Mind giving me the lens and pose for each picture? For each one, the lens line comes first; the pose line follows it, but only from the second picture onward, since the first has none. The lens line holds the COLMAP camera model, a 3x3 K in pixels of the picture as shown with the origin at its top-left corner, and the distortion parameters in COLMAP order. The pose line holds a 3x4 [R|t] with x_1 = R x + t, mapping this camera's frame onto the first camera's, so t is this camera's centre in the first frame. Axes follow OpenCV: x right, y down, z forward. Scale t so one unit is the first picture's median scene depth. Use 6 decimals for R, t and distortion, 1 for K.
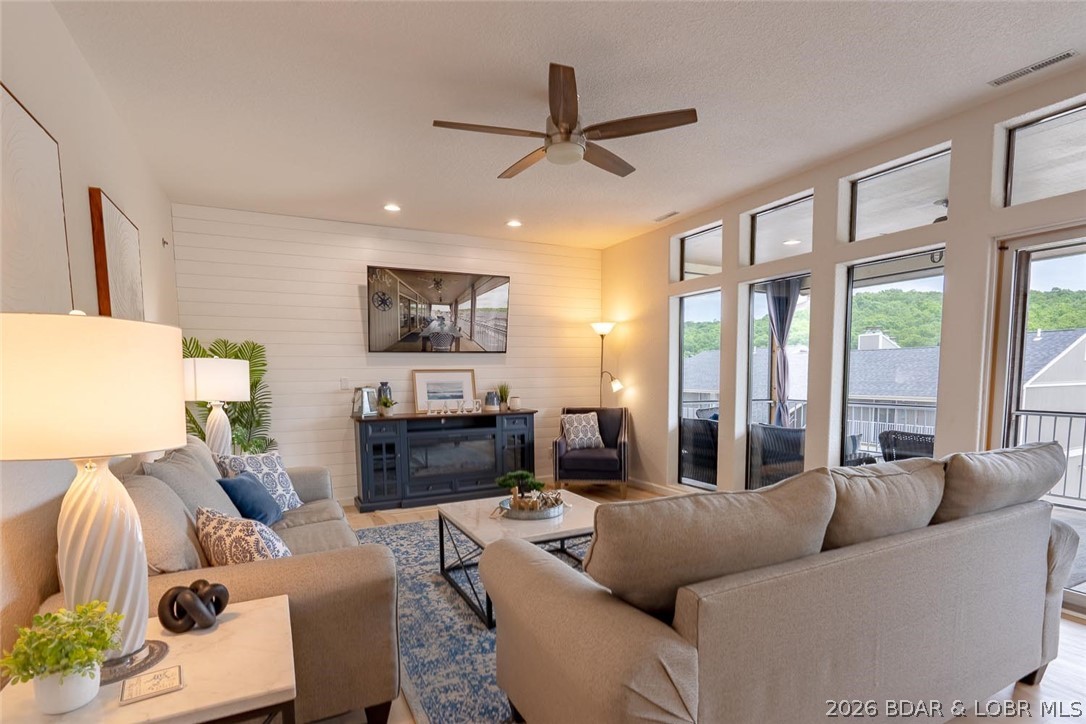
lens RADIAL K [[511.2, 0, 529.0], [0, 511.2, 362.8], [0, 0, 1]] dist [-0.006074, 0.000033]
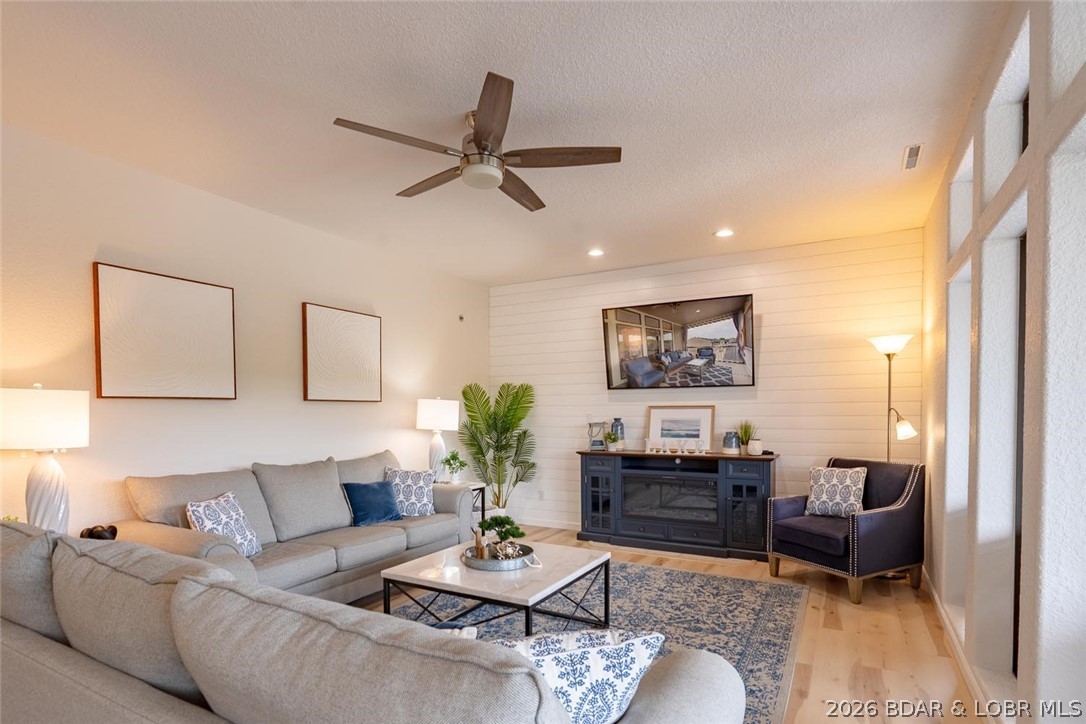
lens RADIAL K [[511.2, 0, 529.0], [0, 511.2, 362.8], [0, 0, 1]] dist [-0.006074, 0.000033]
pose [[0.592468, -0.068102, -0.802711, 0.430677], [0.013540, 0.997121, -0.074603, 0.001111], [0.805480, 0.033331, 0.591684, 0.229014]]
